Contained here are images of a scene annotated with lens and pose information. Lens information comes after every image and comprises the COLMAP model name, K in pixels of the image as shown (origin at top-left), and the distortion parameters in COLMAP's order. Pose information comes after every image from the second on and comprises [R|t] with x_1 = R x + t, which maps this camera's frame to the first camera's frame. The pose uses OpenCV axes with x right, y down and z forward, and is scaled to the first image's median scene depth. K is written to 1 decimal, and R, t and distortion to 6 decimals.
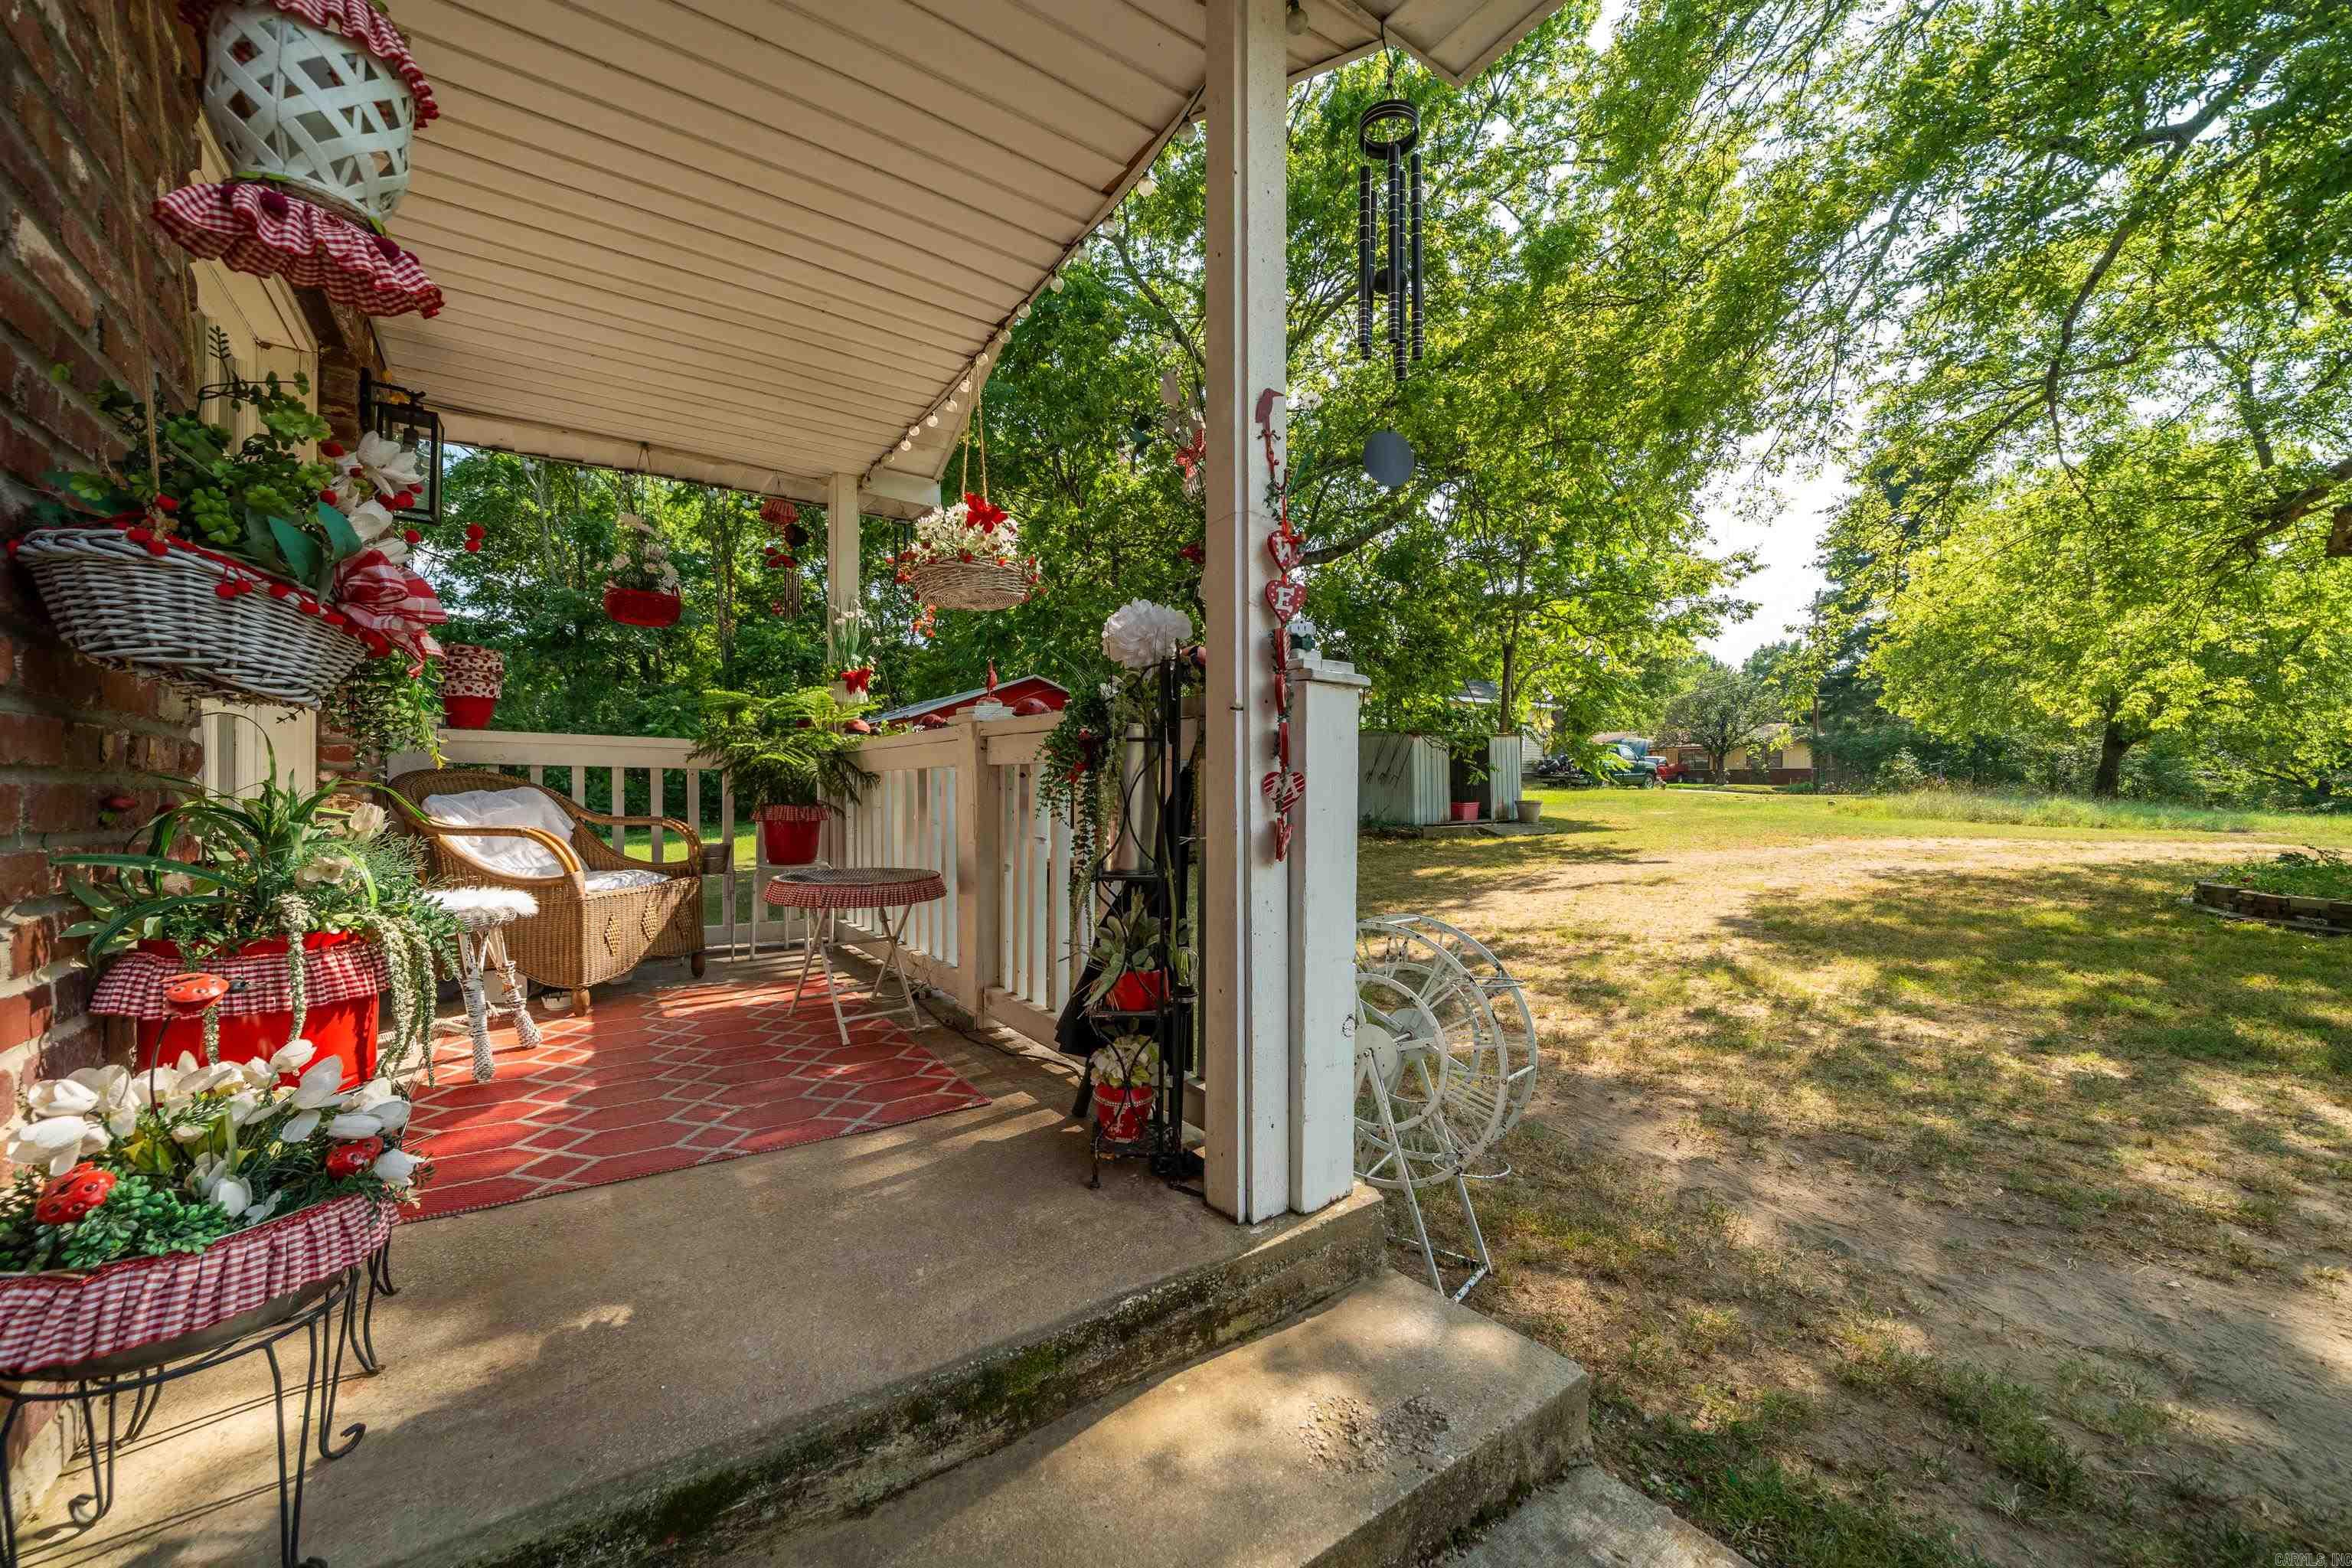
lens RADIAL K [[861.8, 0, 1178.2], [0, 861.8, 799.2], [0, 0, 1]] dist [-0.006119, -0.000256]
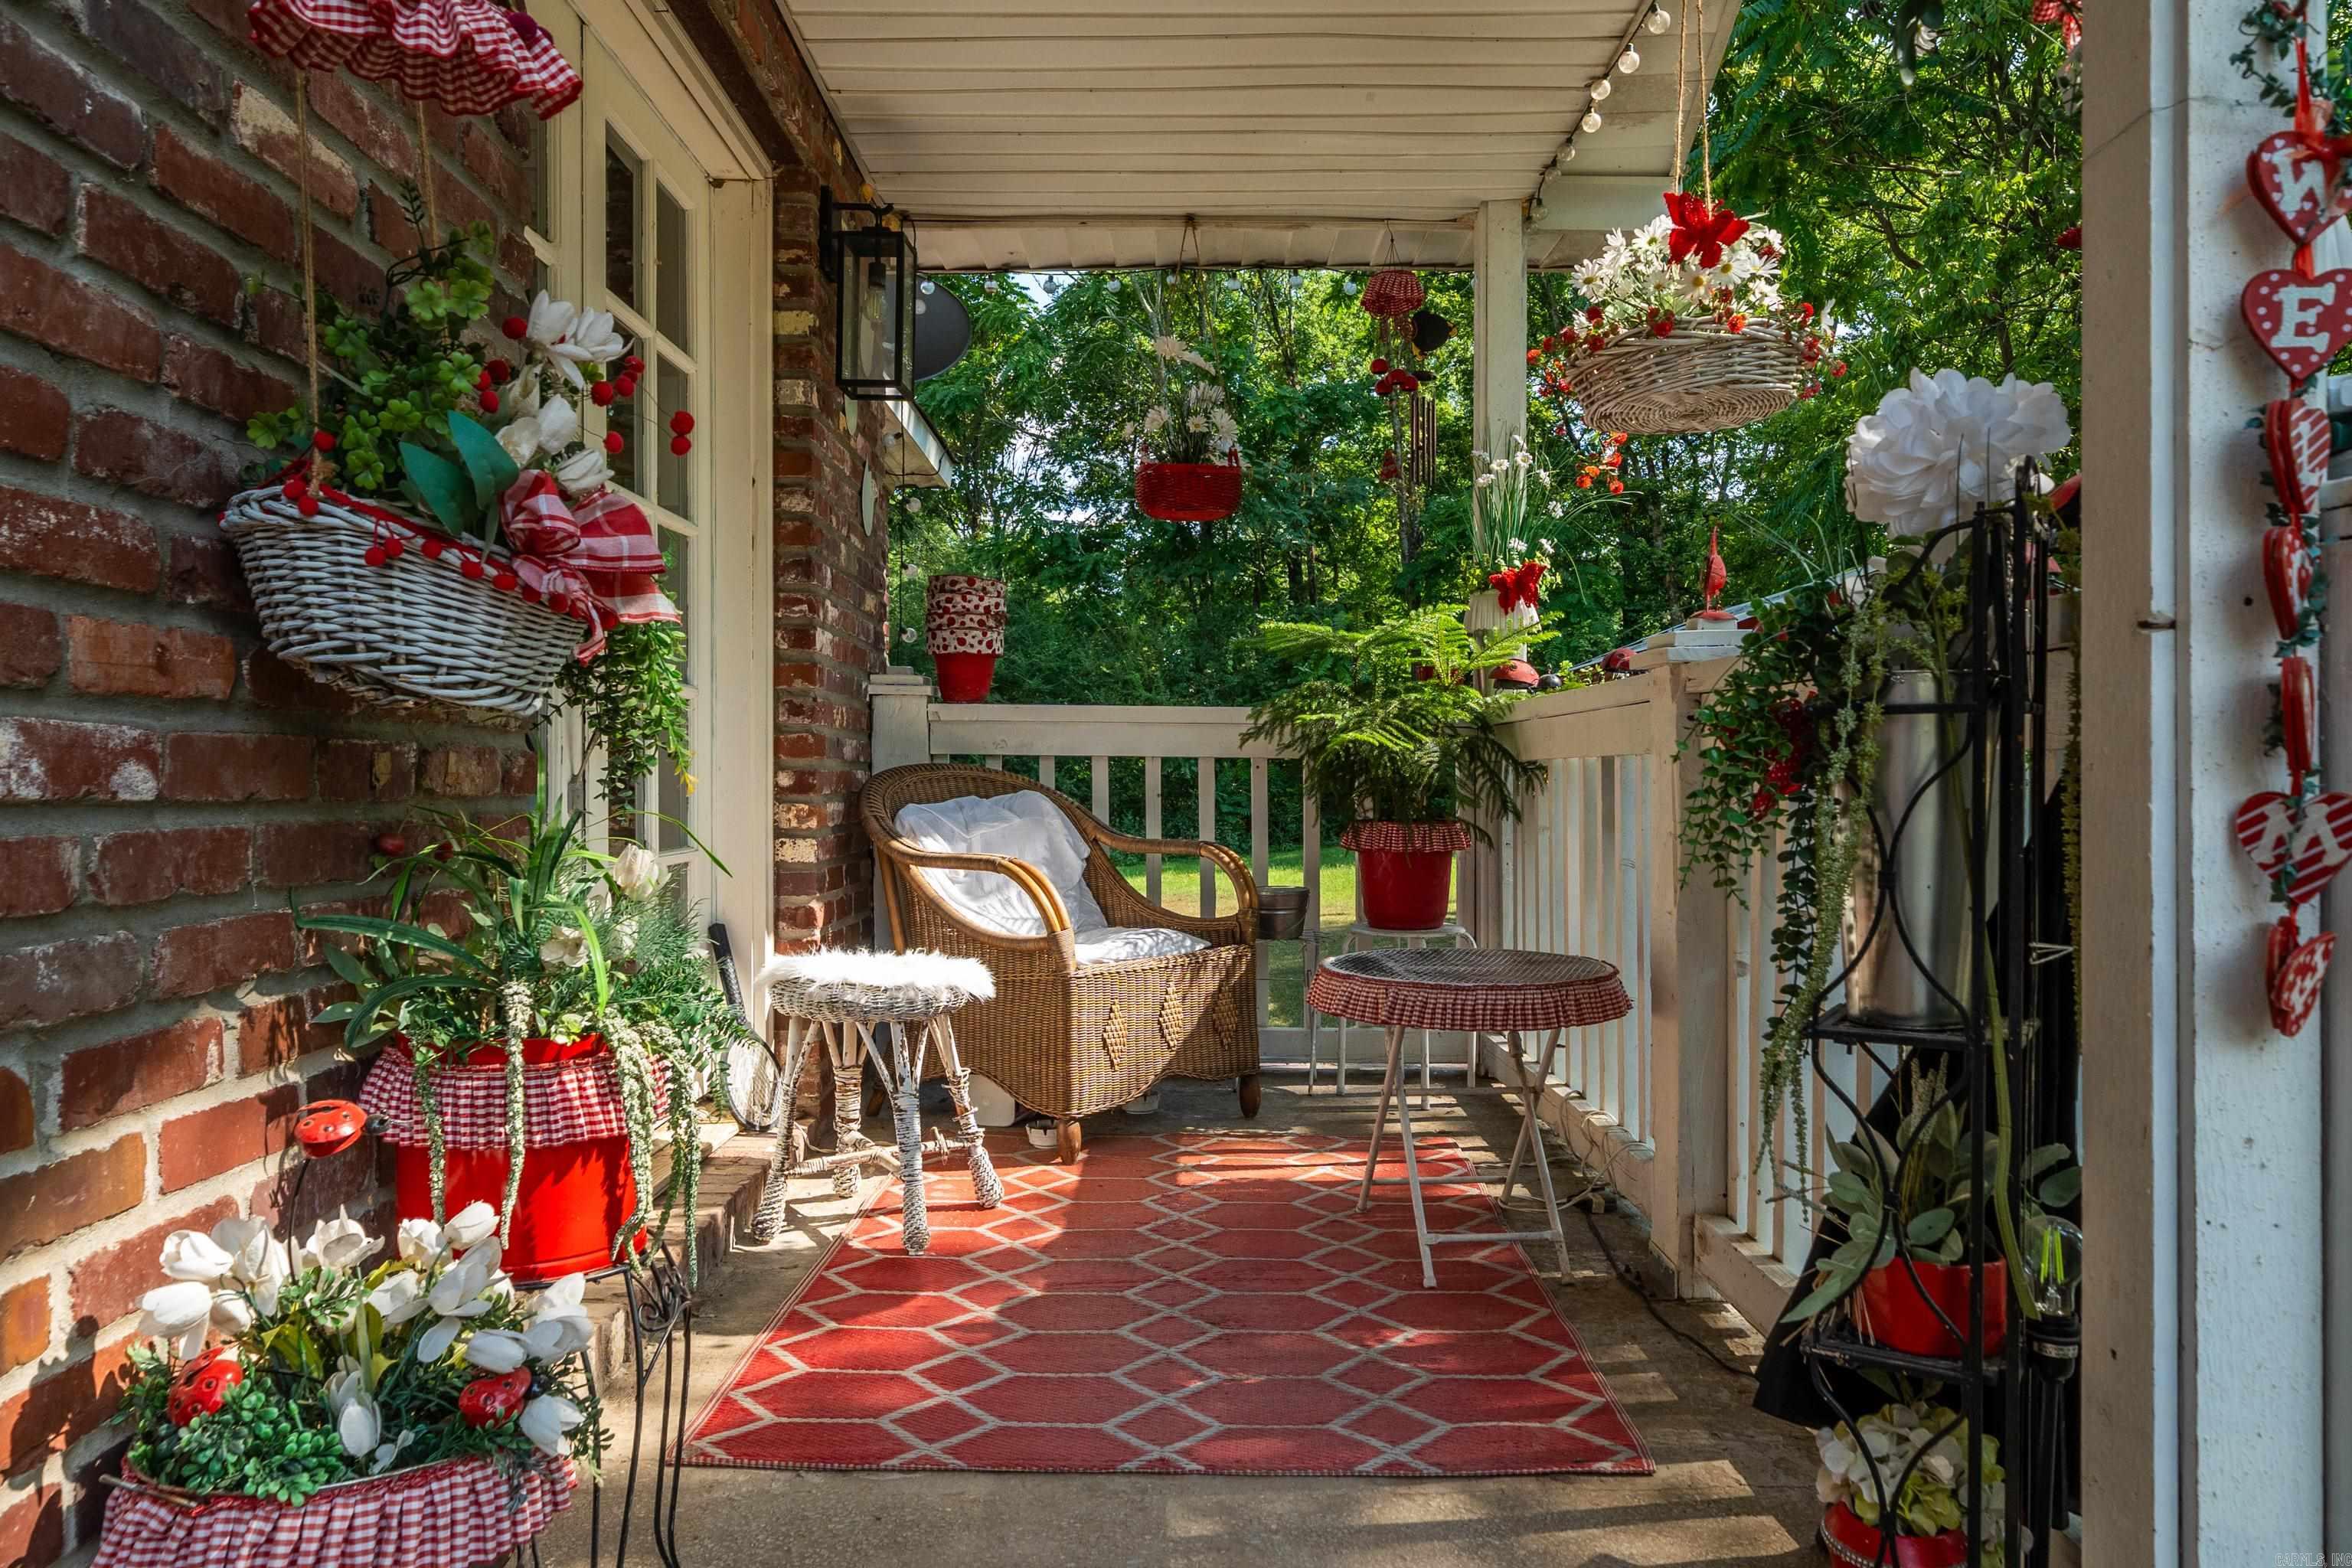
lens RADIAL K [[1660.6, 0, 1186.1], [0, 1660.6, 810.5], [0, 0, 1]] dist [-0.001642, -0.003069]
pose [[0.828858, 0.003843, -0.559446, 0.078347], [-0.000446, 0.999981, 0.006208, -0.017578], [0.559459, -0.004896, 0.828844, 0.096552]]
